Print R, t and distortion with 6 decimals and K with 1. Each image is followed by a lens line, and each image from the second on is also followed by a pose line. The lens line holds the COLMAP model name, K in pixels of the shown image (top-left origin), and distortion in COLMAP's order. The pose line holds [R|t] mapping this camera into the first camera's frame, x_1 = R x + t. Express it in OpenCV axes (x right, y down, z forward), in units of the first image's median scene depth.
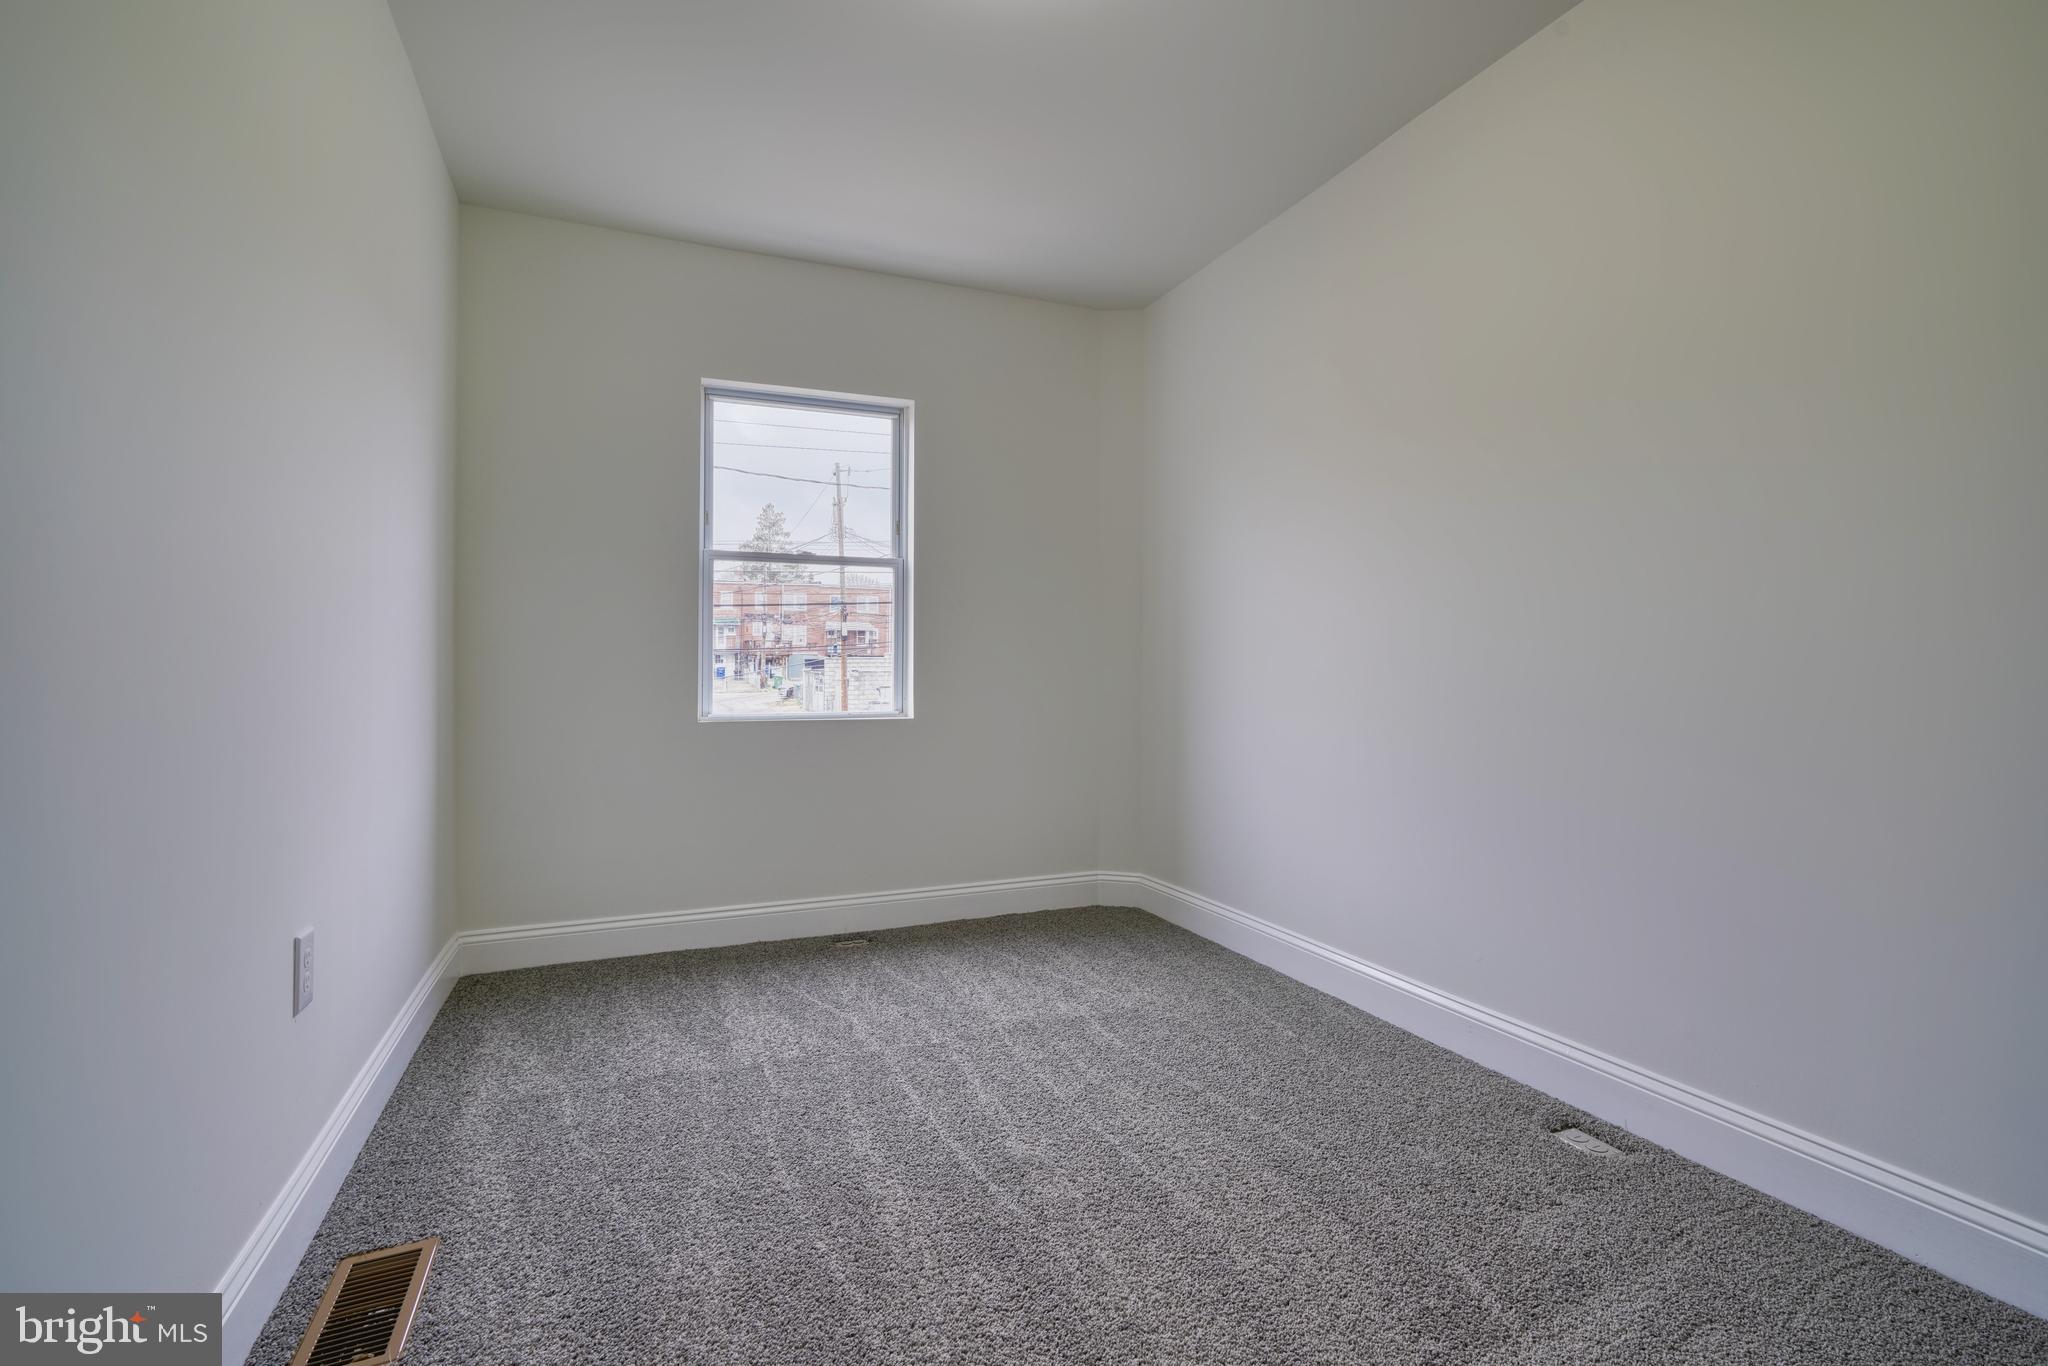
lens RADIAL K [[928.2, 0, 1030.3], [0, 928.2, 674.2], [0, 0, 1]] dist [-0.008524, 0.003955]
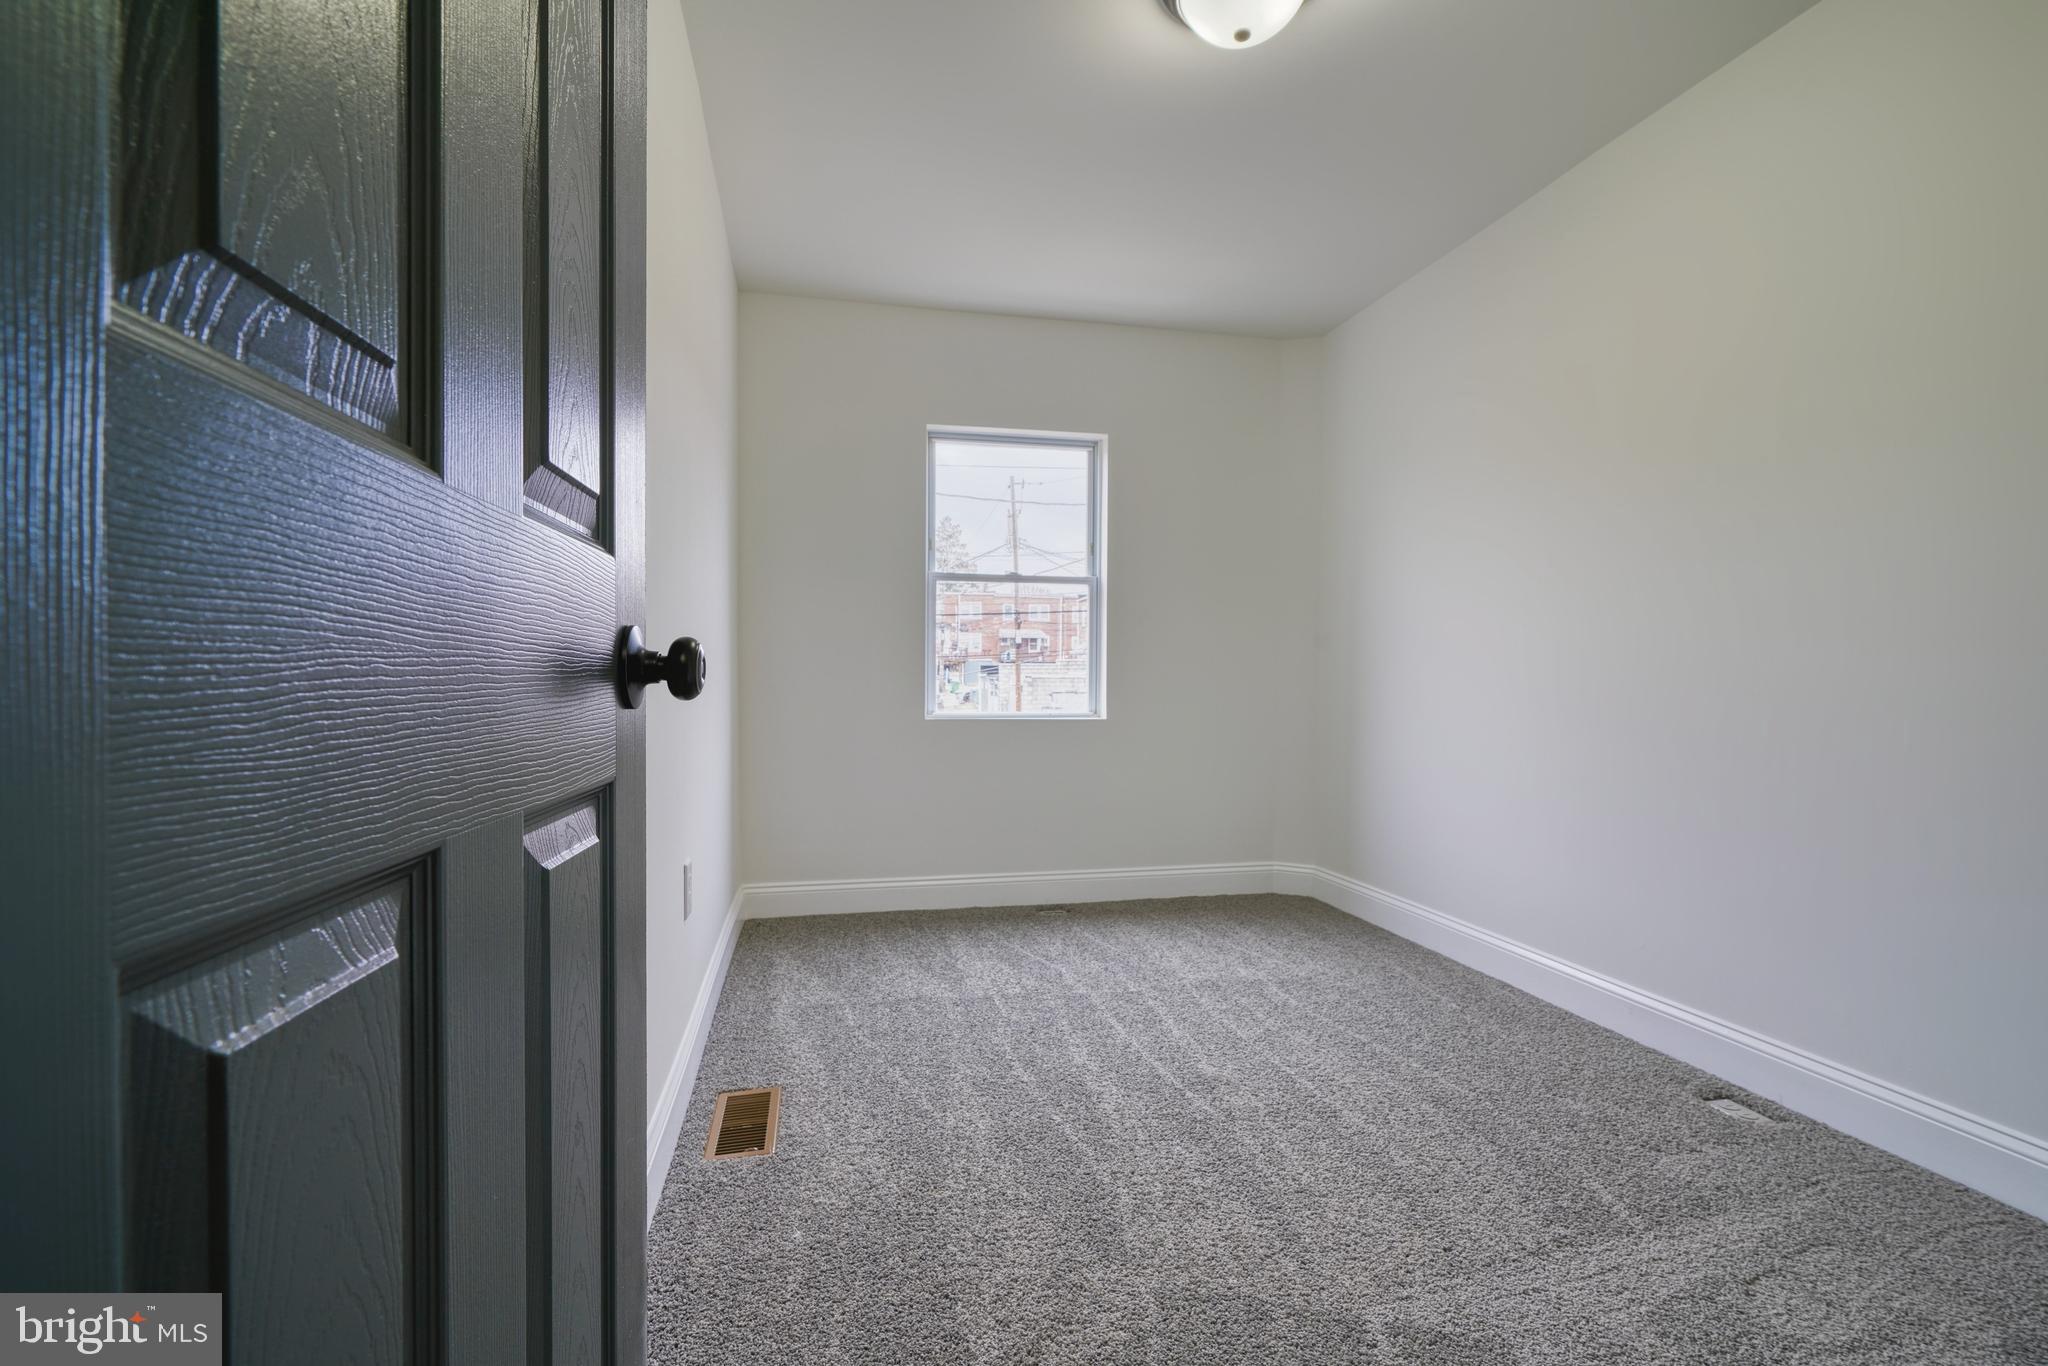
lens RADIAL K [[928.2, 0, 1018.1], [0, 928.2, 692.8], [0, 0, 1]] dist [-0.008524, 0.003955]
pose [[0.981864, 0.009146, -0.189366, -0.028955], [-0.006718, 0.999887, 0.013460, 0.002762], [0.189468, -0.011944, 0.981814, -0.208388]]
